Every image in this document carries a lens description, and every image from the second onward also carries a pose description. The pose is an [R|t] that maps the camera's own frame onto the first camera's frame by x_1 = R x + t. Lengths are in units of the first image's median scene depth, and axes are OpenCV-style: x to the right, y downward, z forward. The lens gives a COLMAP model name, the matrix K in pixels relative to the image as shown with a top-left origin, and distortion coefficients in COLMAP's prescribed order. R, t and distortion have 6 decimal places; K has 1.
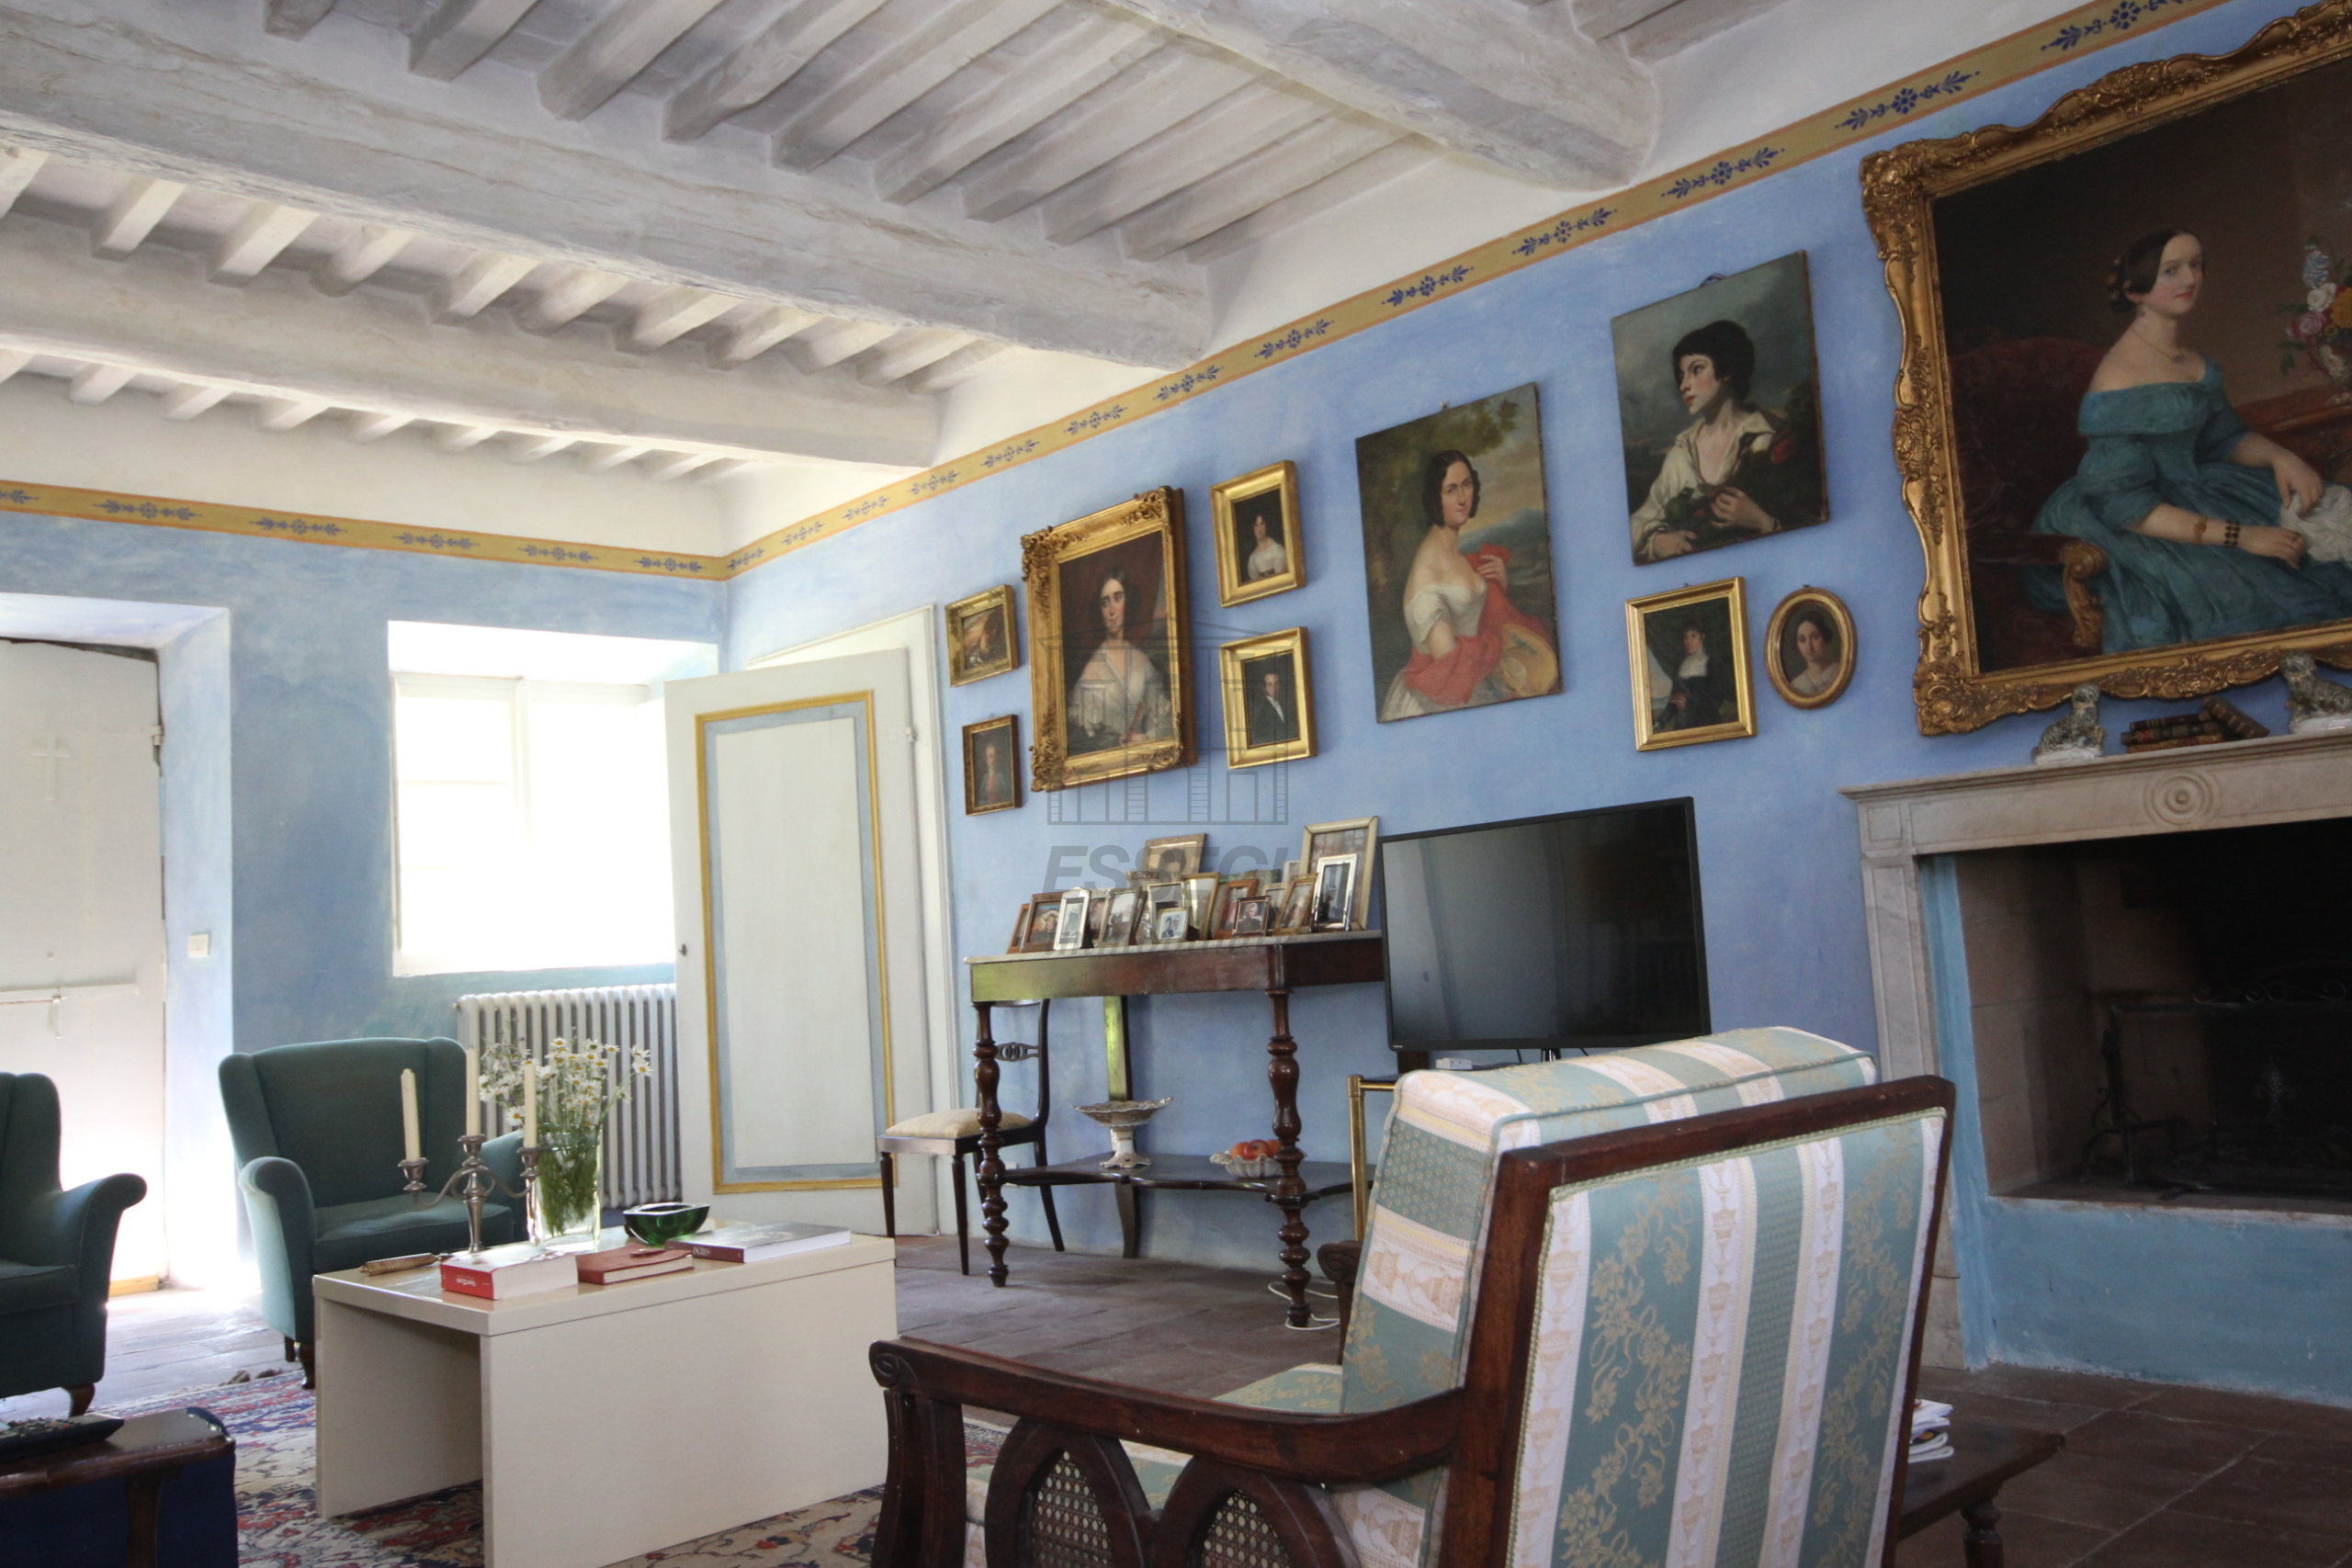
lens RADIAL K [[1846.1, 0, 1191.9], [0, 1846.1, 791.3], [0, 0, 1]] dist [-0.002668, 0.049949]
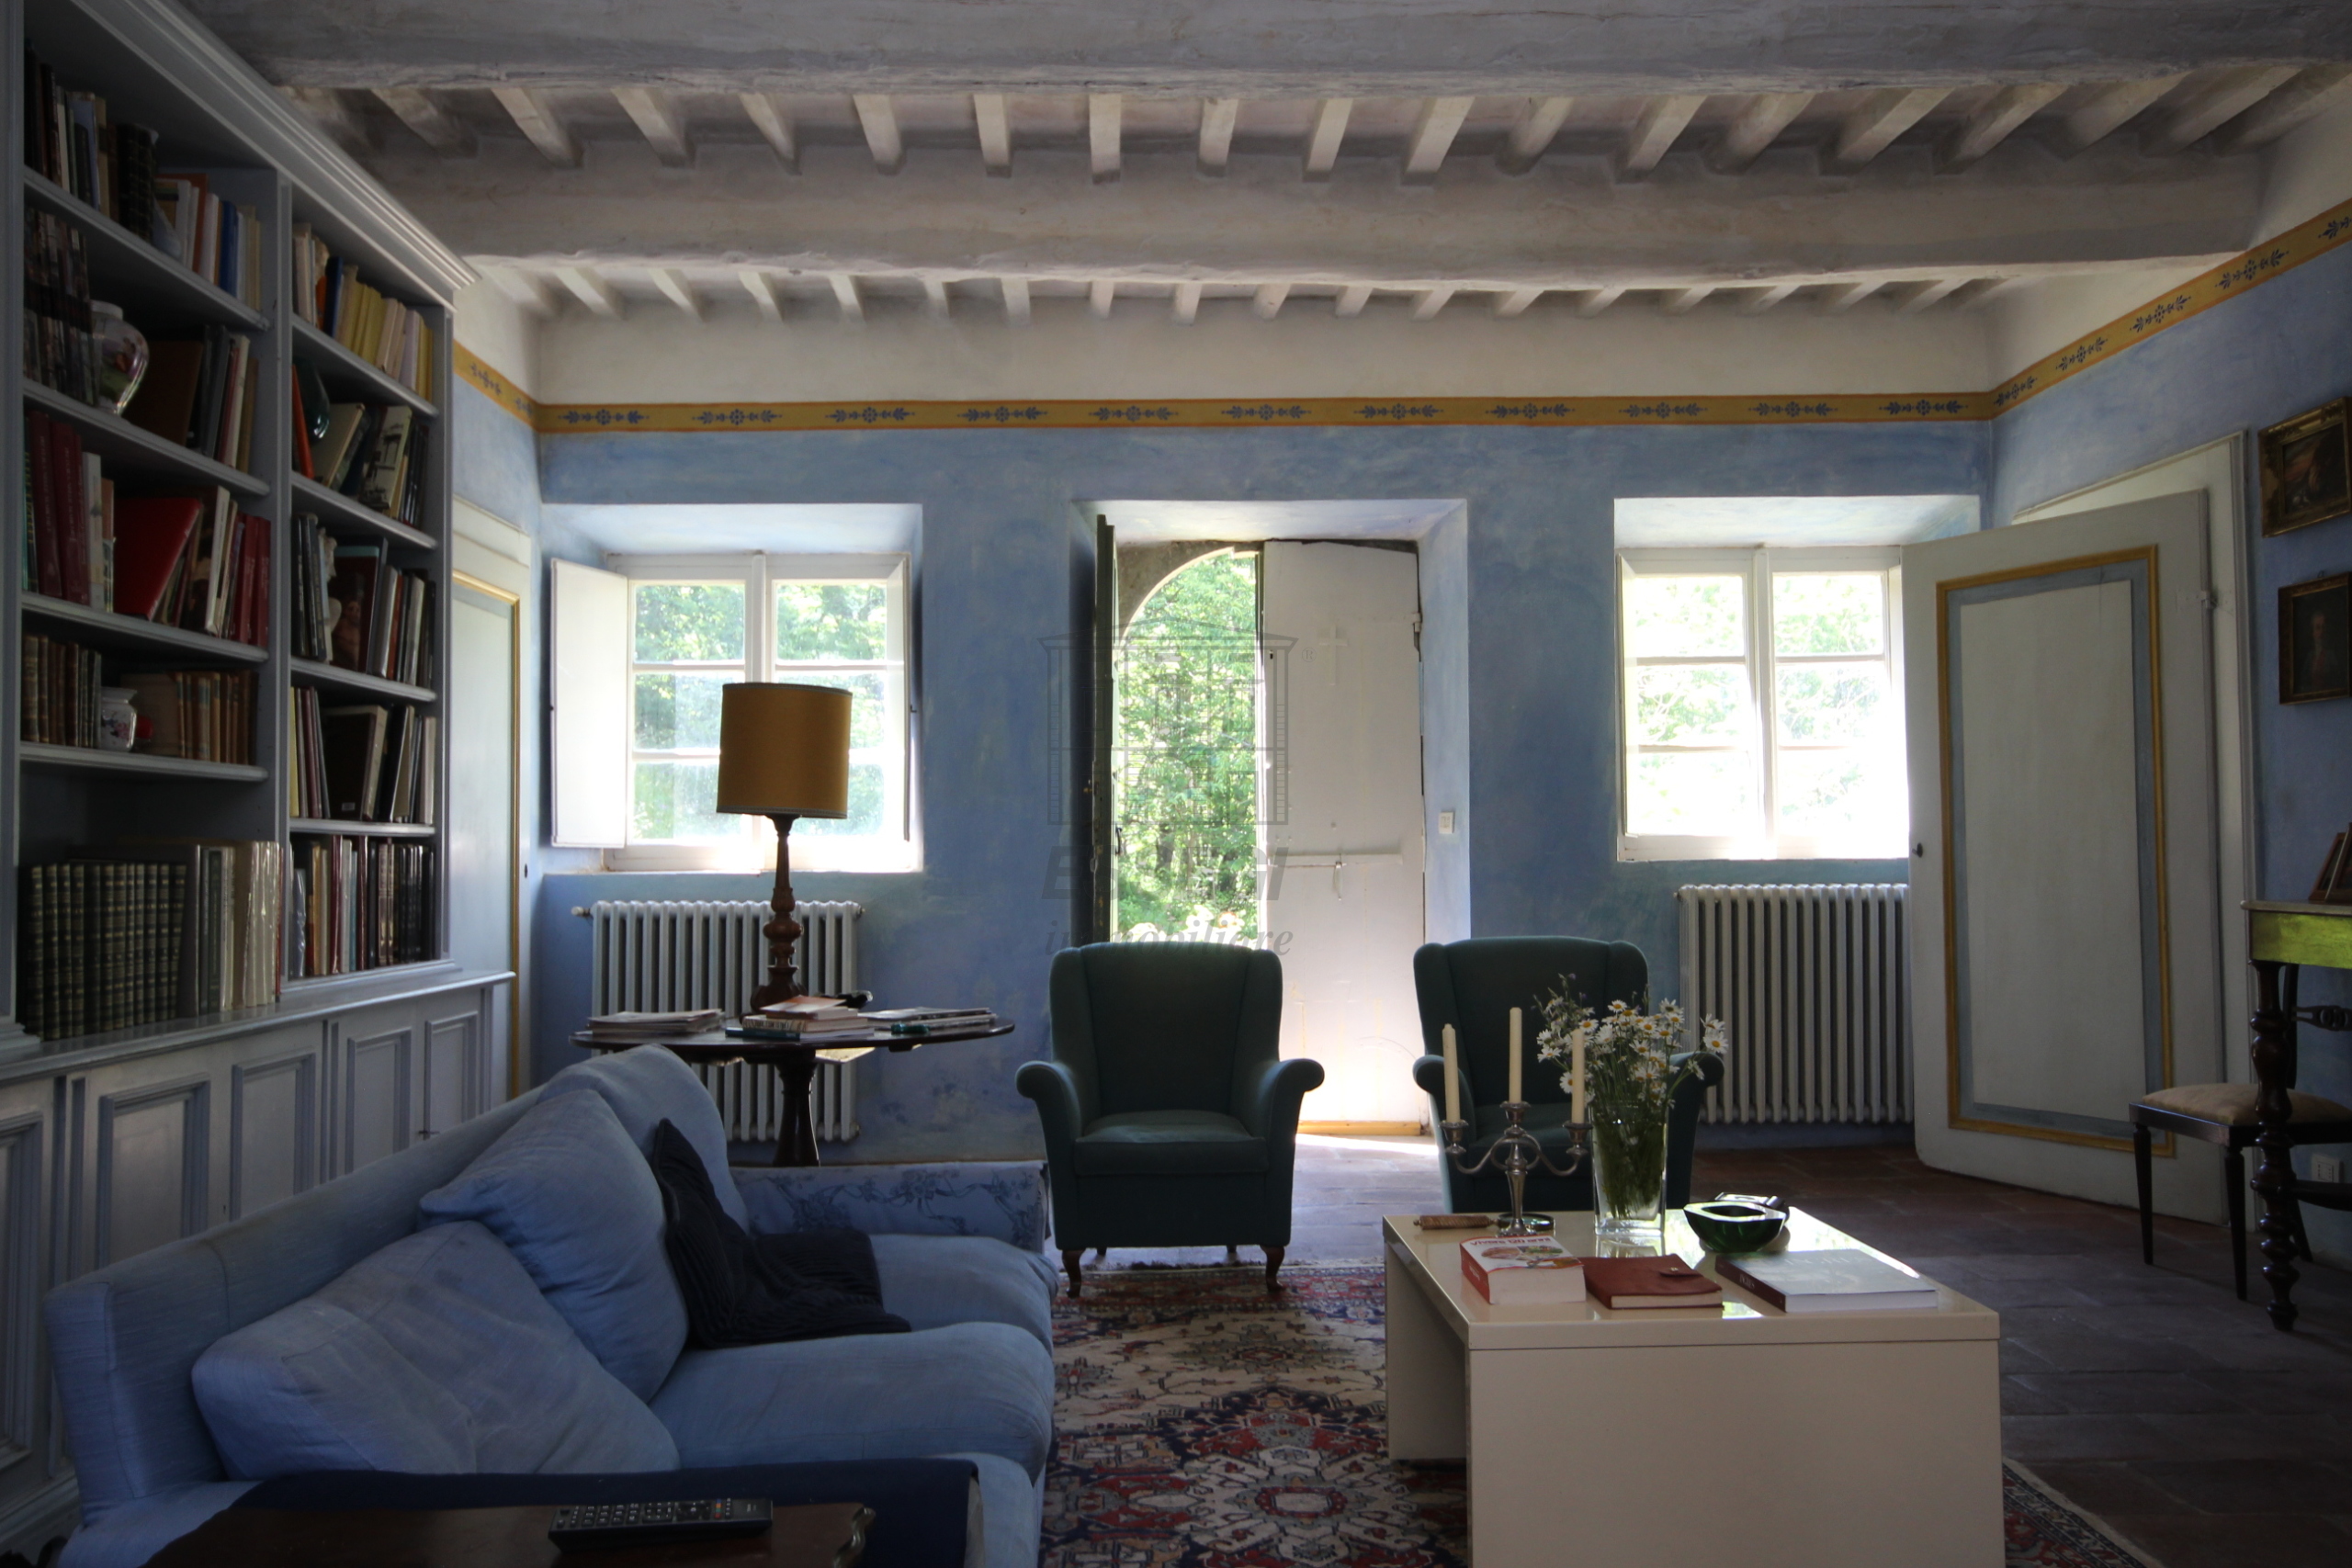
lens RADIAL K [[1846.1, 0, 1191.9], [0, 1846.1, 791.3], [0, 0, 1]] dist [-0.002668, 0.049949]
pose [[0.754905, 0.037567, -0.654757, 0.045178], [0.021501, 0.996404, 0.081958, -0.024857], [0.655481, -0.075948, 0.751383, 0.118525]]
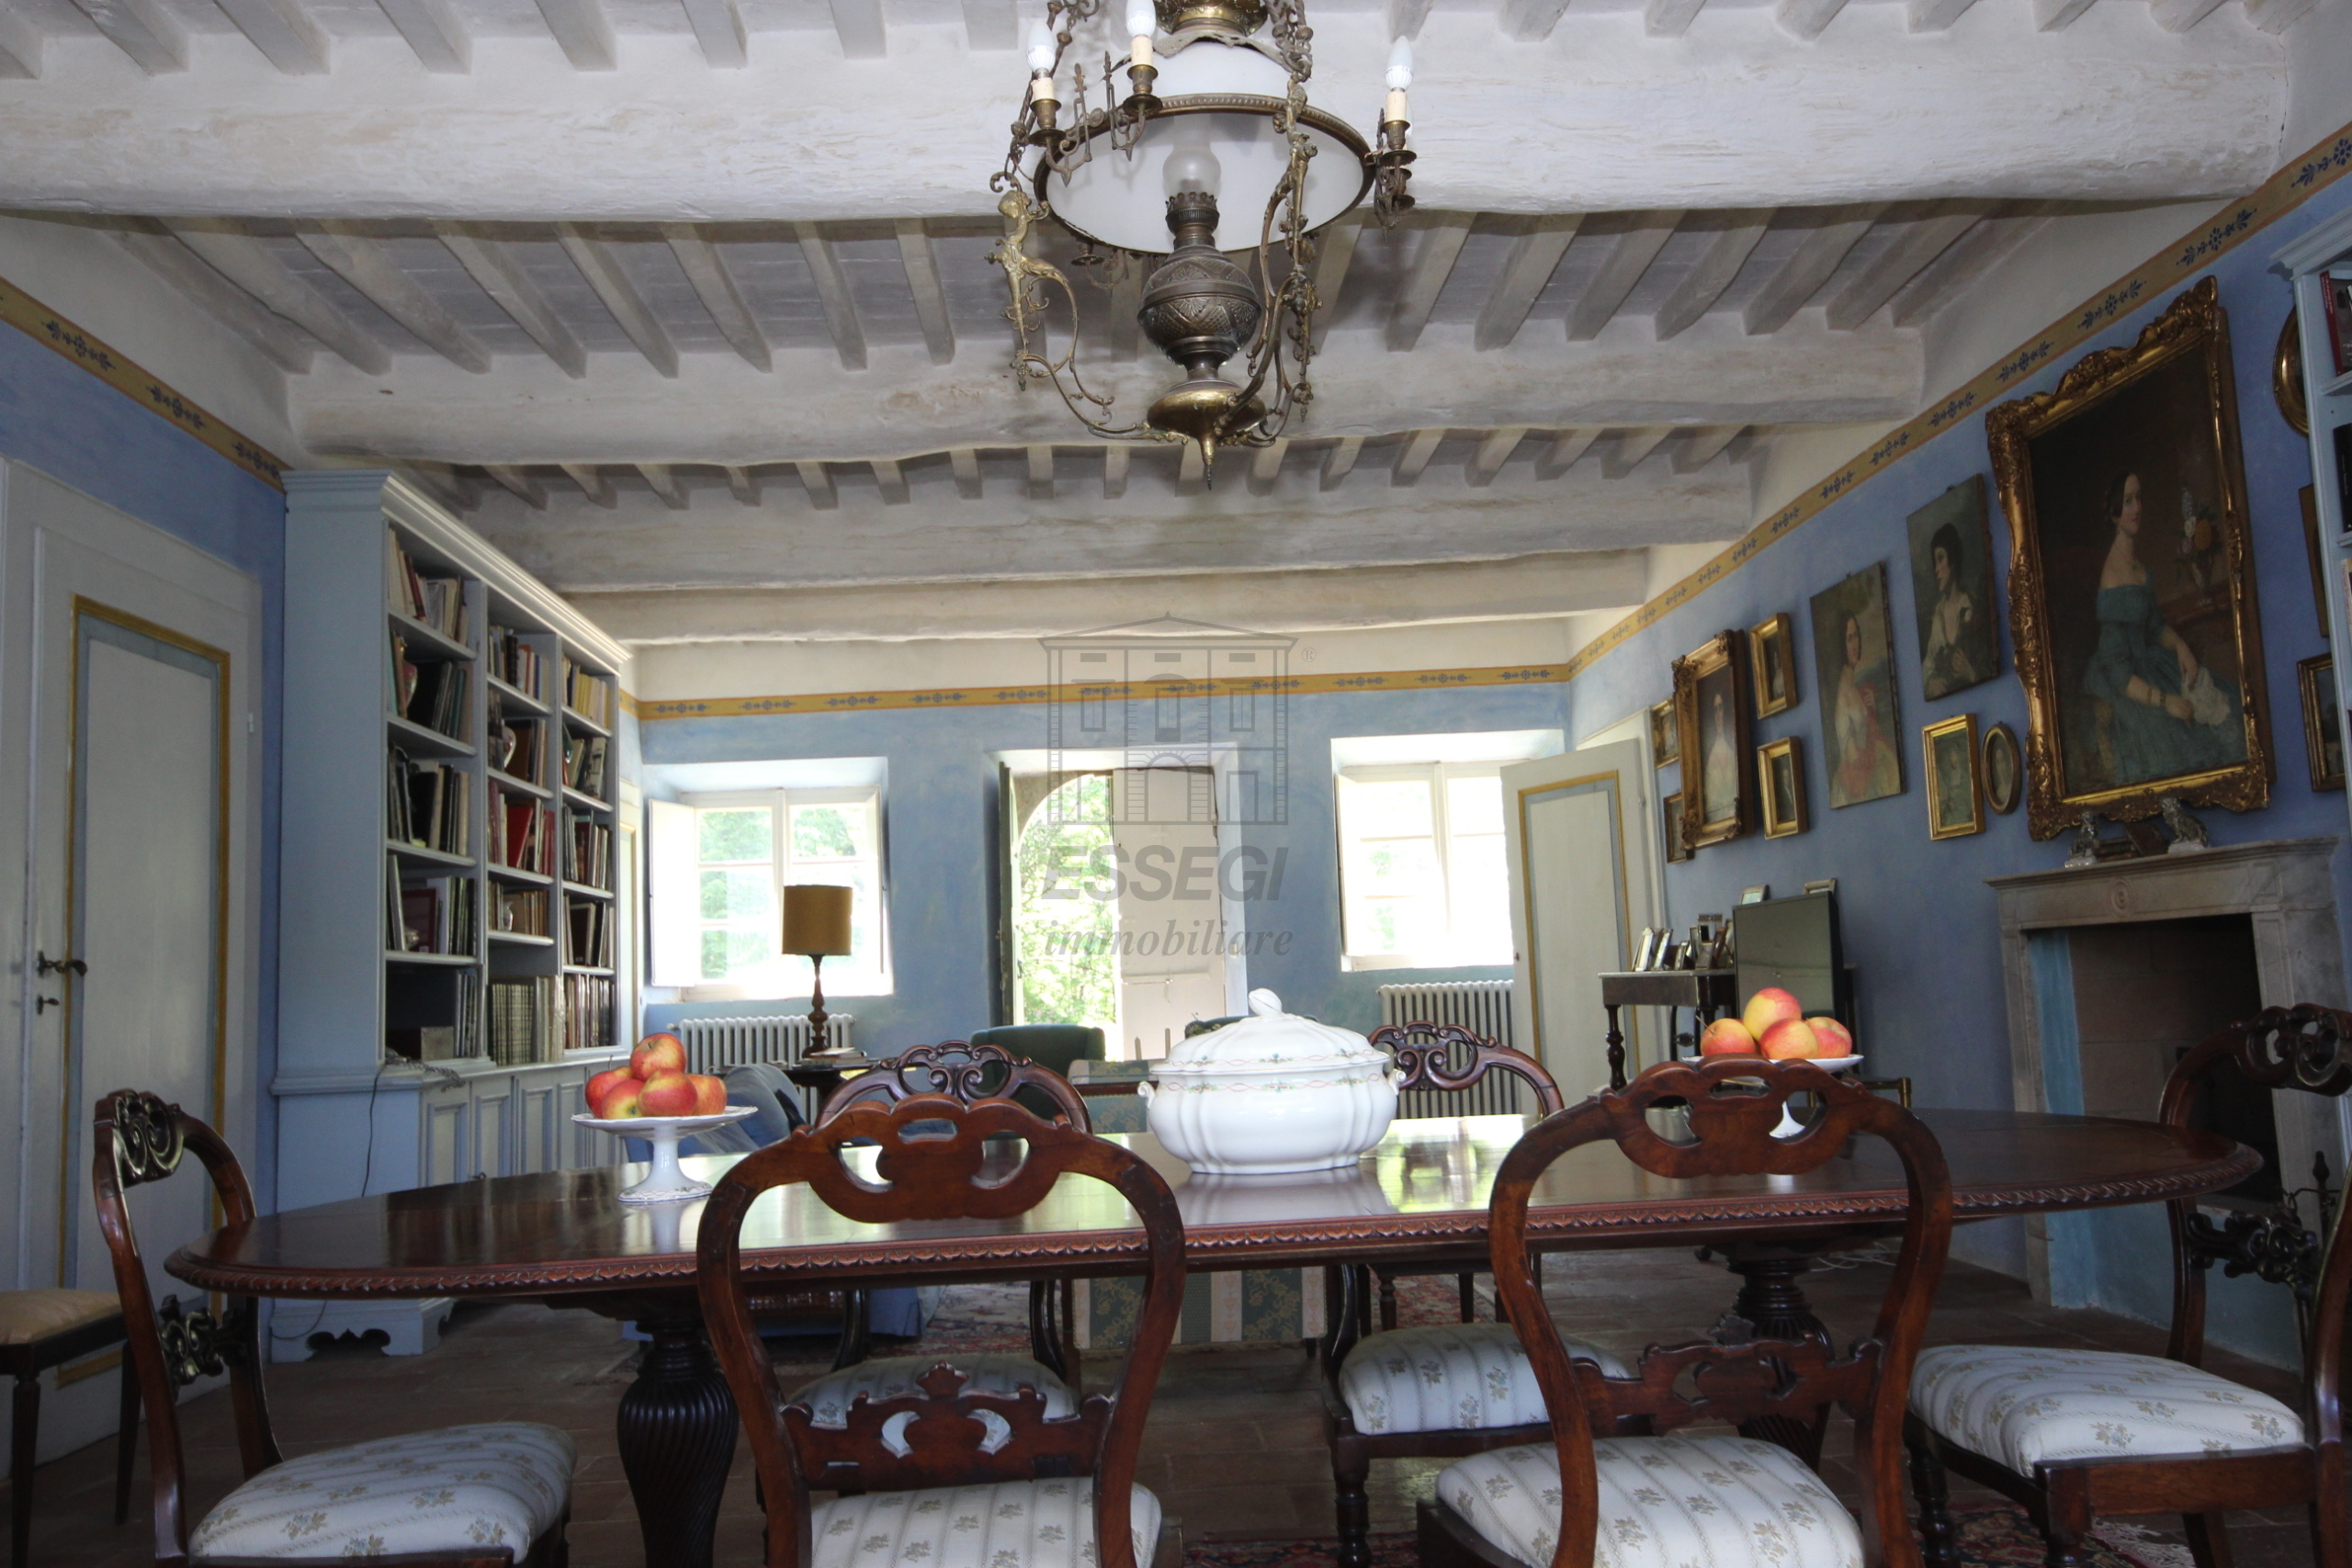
lens RADIAL K [[1846.1, 0, 1191.9], [0, 1846.1, 791.3], [0, 0, 1]] dist [-0.002668, 0.049949]
pose [[0.766461, -0.040010, -0.641043, 0.494625], [0.054179, 0.998528, 0.002458, -0.064174], [0.640001, -0.036615, 0.767501, -0.268712]]
